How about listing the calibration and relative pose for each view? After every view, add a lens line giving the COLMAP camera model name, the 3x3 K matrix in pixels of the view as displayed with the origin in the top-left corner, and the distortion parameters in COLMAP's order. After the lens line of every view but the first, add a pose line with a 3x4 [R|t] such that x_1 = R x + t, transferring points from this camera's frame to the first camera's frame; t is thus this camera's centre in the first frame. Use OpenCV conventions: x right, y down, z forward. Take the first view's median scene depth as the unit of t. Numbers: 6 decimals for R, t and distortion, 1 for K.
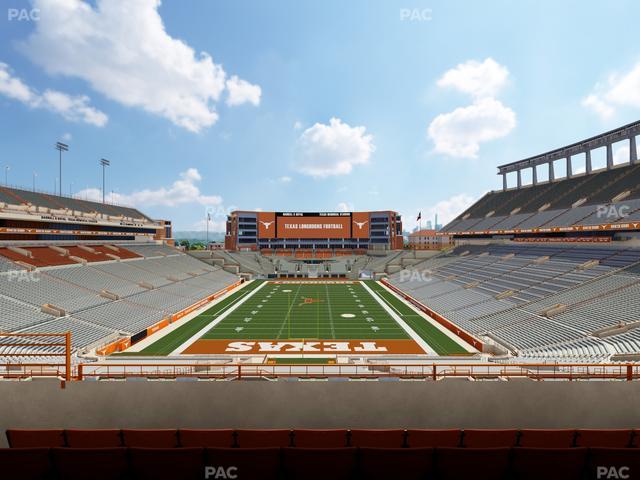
lens RADIAL K [[319.6, 0, 319.7], [0, 319.6, 240.0], [0, 0, 1]] dist [-0.000052, -0.000221]
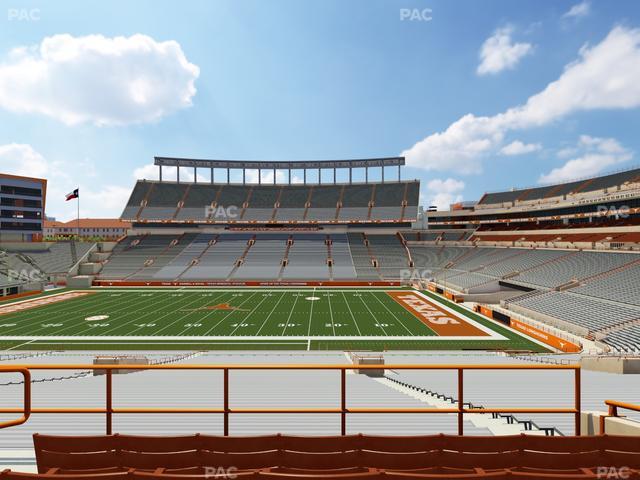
lens RADIAL K [[319.6, 0, 319.2], [0, 319.6, 240.4], [0, 0, 1]] dist [-0.000052, -0.000221]
pose [[-0.001439, -0.001433, 0.999998, -0.382265], [-0.000295, 0.999999, 0.001433, 0.025734], [-0.999999, -0.000293, -0.001439, 0.427415]]
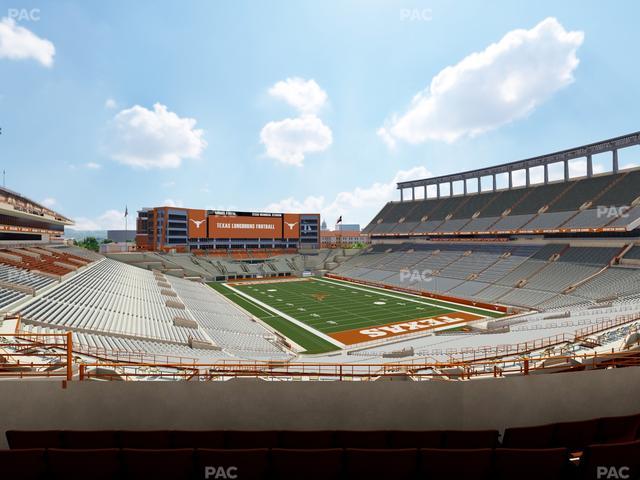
lens RADIAL K [[319.6, 0, 319.6], [0, 319.6, 240.3], [0, 0, 1]] dist [-0.000052, -0.000221]
pose [[0.870101, -0.000598, 0.492872, -0.302970], [0.000108, 0.999999, 0.001022, -0.000121], [-0.492873, -0.000836, 0.870101, 0.030175]]
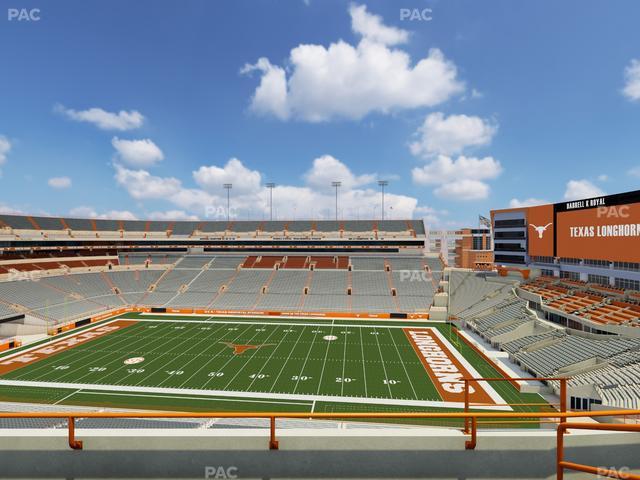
lens RADIAL K [[319.6, 0, 319.9], [0, 319.6, 240.1], [0, 0, 1]] dist [-0.000052, -0.000221]
pose [[-0.100930, 0.000494, -0.994893, 0.370465], [-0.000522, 1.000000, 0.000549, -0.031233], [0.994893, 0.000575, -0.100930, 0.675955]]
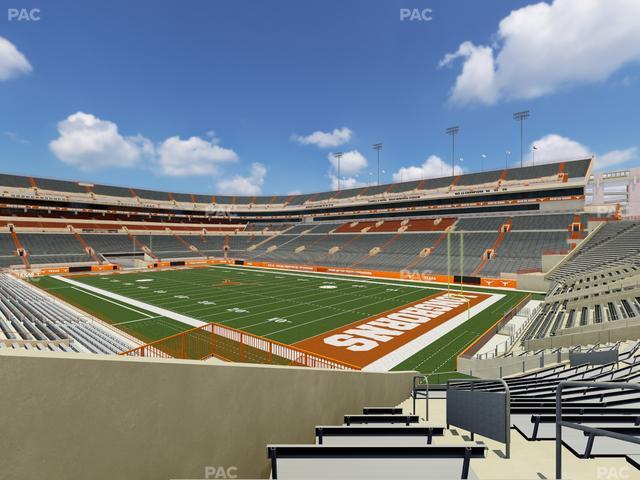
lens RADIAL K [[319.6, 0, 319.9], [0, 319.6, 240.1], [0, 0, 1]] dist [-0.000052, -0.000221]
pose [[-0.649377, 0.000436, -0.760467, 0.200650], [-0.000359, 1.000000, 0.000880, 0.051954], [0.760467, 0.000844, -0.649376, 0.862197]]
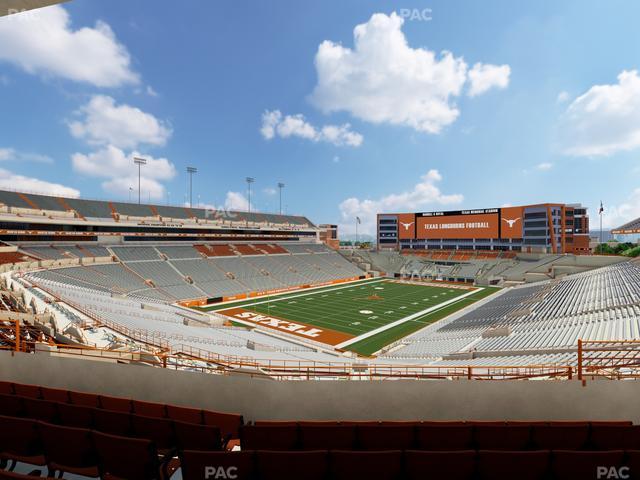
lens RADIAL K [[319.6, 0, 320.1], [0, 319.6, 239.8], [0, 0, 1]] dist [-0.000052, -0.000221]
pose [[0.750230, -0.000177, -0.661176, 0.295356], [-0.000211, 1.000000, -0.000506, -0.001665], [0.661176, 0.000519, 0.750230, 0.042810]]
